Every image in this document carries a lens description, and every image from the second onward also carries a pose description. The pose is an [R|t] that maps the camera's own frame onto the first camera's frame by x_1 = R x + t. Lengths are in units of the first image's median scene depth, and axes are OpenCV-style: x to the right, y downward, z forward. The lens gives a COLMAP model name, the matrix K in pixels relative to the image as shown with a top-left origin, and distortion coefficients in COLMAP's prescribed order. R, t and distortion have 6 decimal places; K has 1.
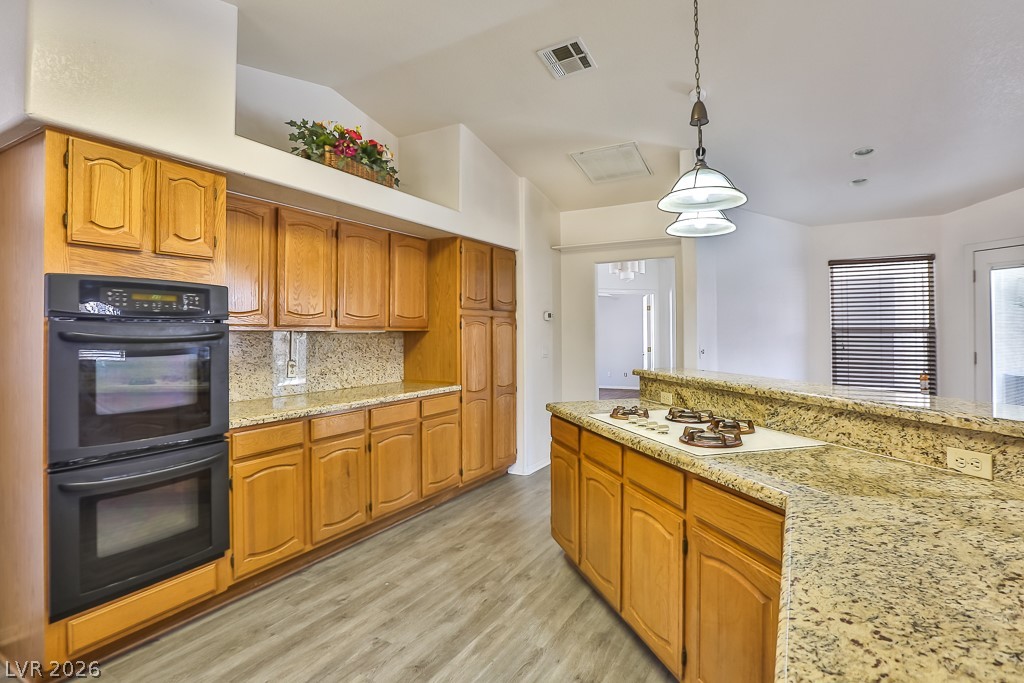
lens RADIAL K [[502.6, 0, 499.3], [0, 502.6, 329.3], [0, 0, 1]] dist [-0.044928, 0.013764]
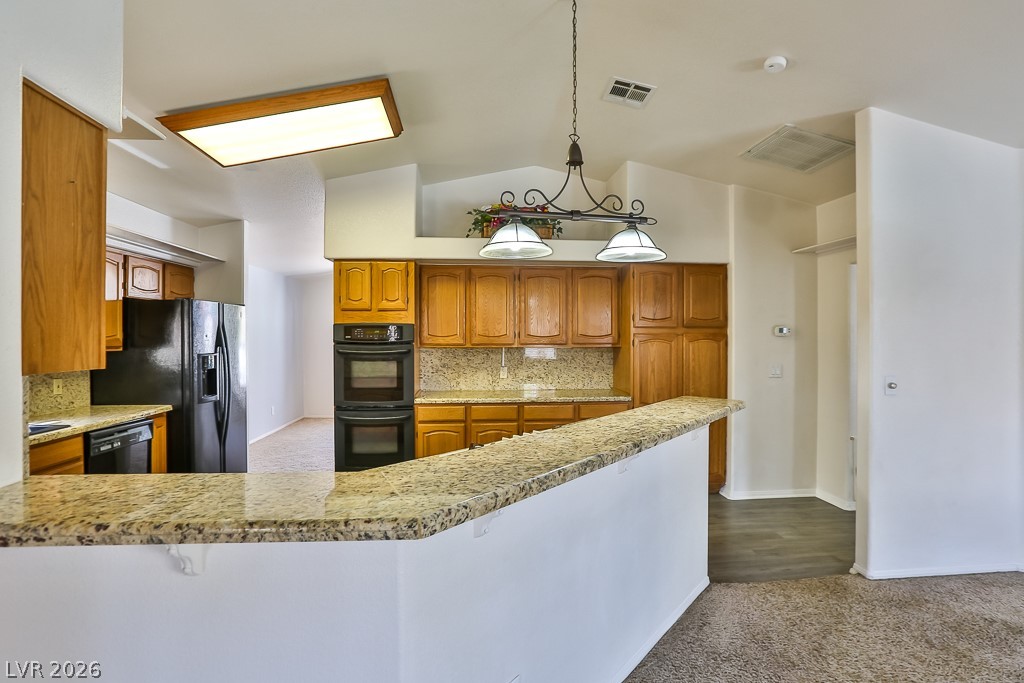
lens RADIAL K [[502.6, 0, 513.2], [0, 502.6, 340.7], [0, 0, 1]] dist [-0.044928, 0.013764]
pose [[0.578063, 0.011705, -0.815908, 0.928644], [0.003795, 0.999848, 0.017033, -0.044516], [0.815983, -0.012943, 0.577931, 0.206919]]
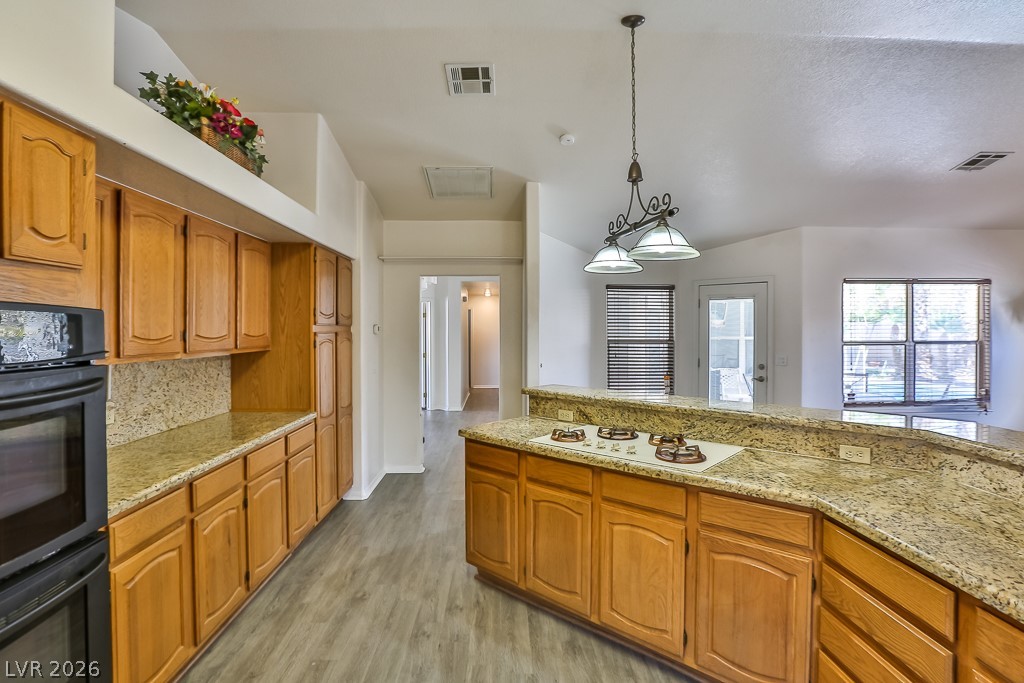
lens RADIAL K [[502.6, 0, 496.9], [0, 502.6, 336.6], [0, 0, 1]] dist [-0.044928, 0.013764]
pose [[0.851936, -0.004538, 0.523627, -0.363003], [-0.005900, 0.999816, 0.018264, -0.053363], [-0.523613, -0.018650, 0.851752, 0.126078]]
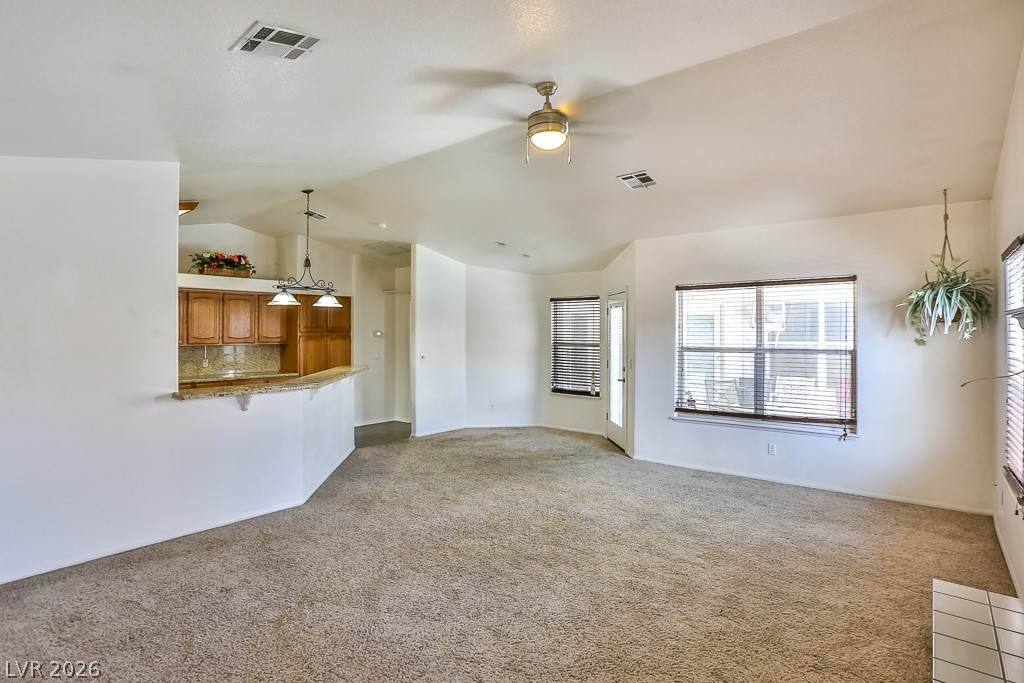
lens RADIAL K [[502.6, 0, 511.0], [0, 502.6, 316.4], [0, 0, 1]] dist [-0.044928, 0.013764]
pose [[0.986421, -0.002535, -0.164217, 1.403740], [-0.000558, 0.999823, -0.018787, -0.092316], [0.164235, 0.018624, 0.986245, -0.991663]]
